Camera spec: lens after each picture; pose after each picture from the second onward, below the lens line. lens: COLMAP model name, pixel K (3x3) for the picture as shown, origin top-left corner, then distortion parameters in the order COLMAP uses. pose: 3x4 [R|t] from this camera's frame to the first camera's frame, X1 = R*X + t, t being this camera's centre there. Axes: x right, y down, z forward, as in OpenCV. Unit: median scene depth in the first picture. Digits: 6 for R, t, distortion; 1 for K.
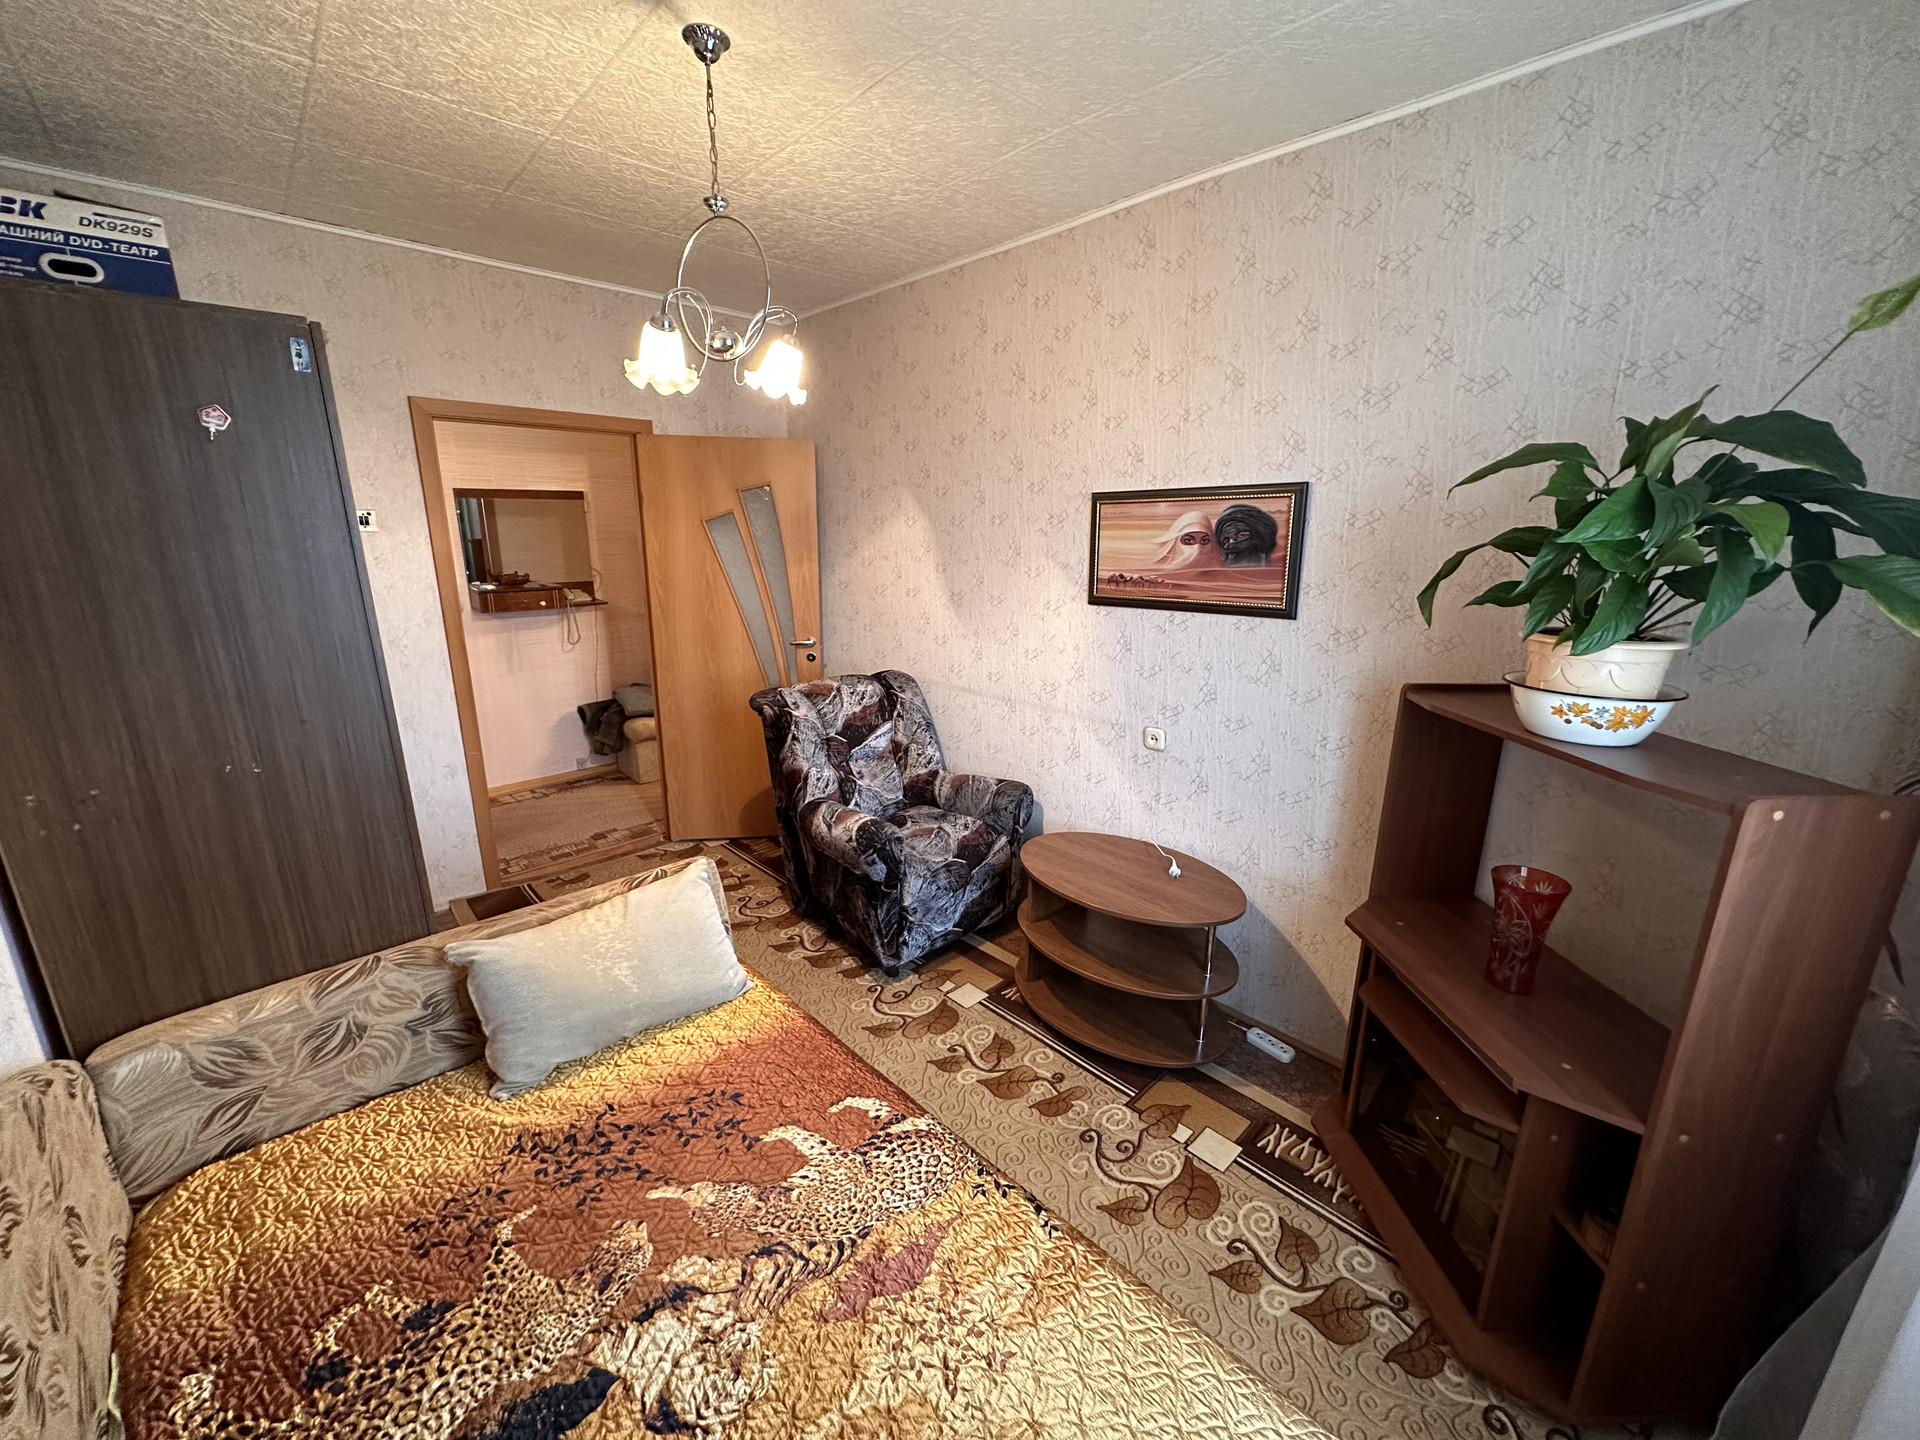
lens RADIAL K [[764.8, 0, 960.0], [0, 764.8, 720.0], [0, 0, 1]] dist [-0.001715, -0.000291]
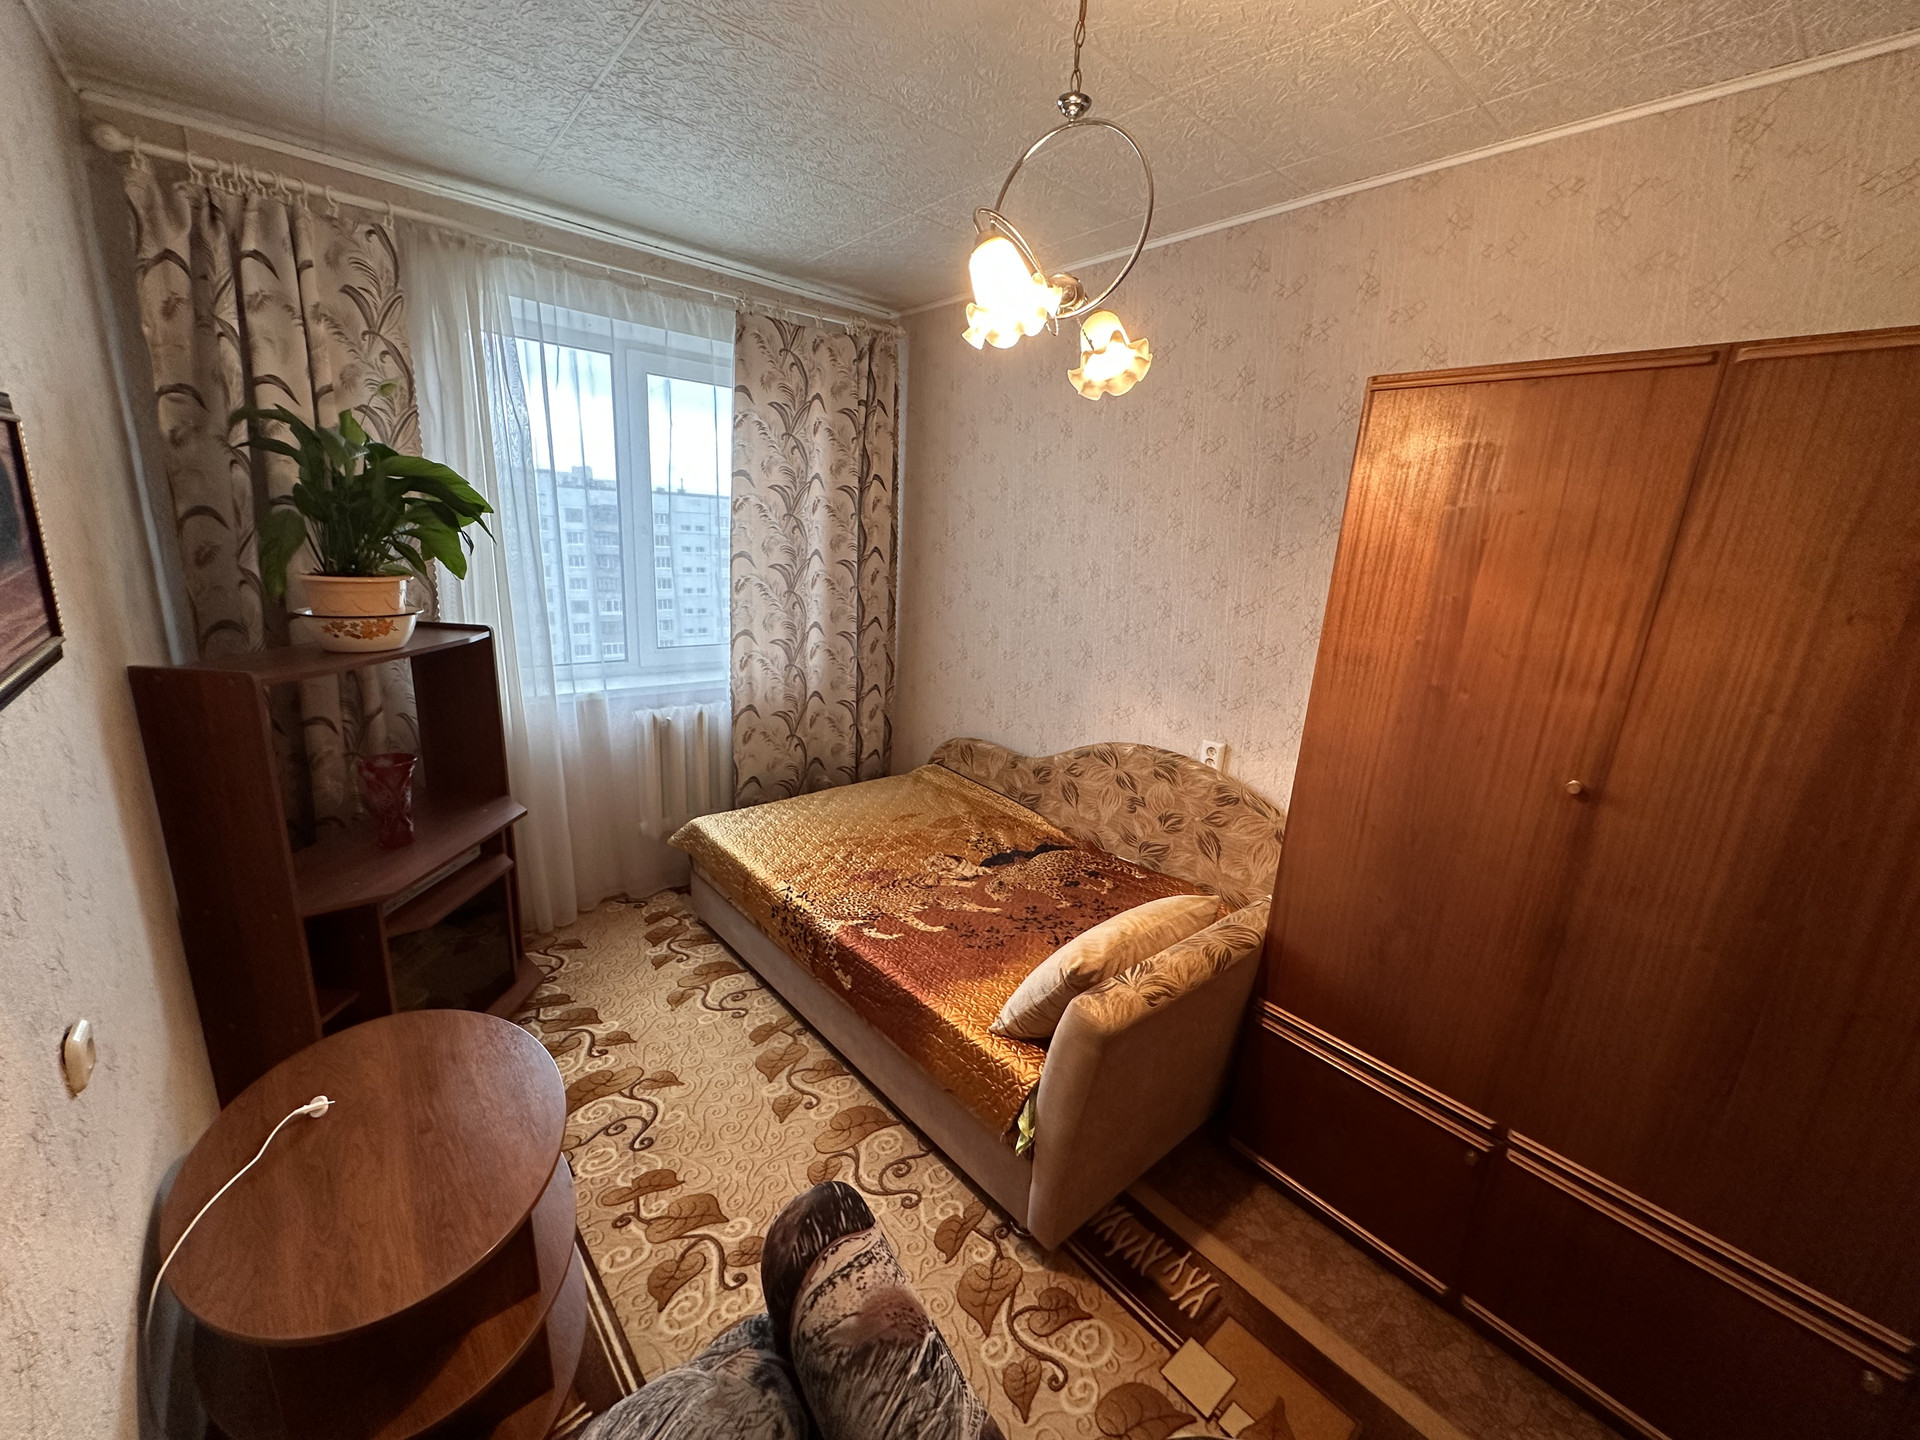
lens RADIAL K [[764.8, 0, 960.0], [0, 764.8, 720.0], [0, 0, 1]] dist [-0.001715, -0.000291]
pose [[-0.996520, -0.075079, 0.036211, -0.322798], [-0.048257, 0.873851, 0.483794, -0.591065], [-0.067966, 0.480363, -0.874433, 2.213594]]
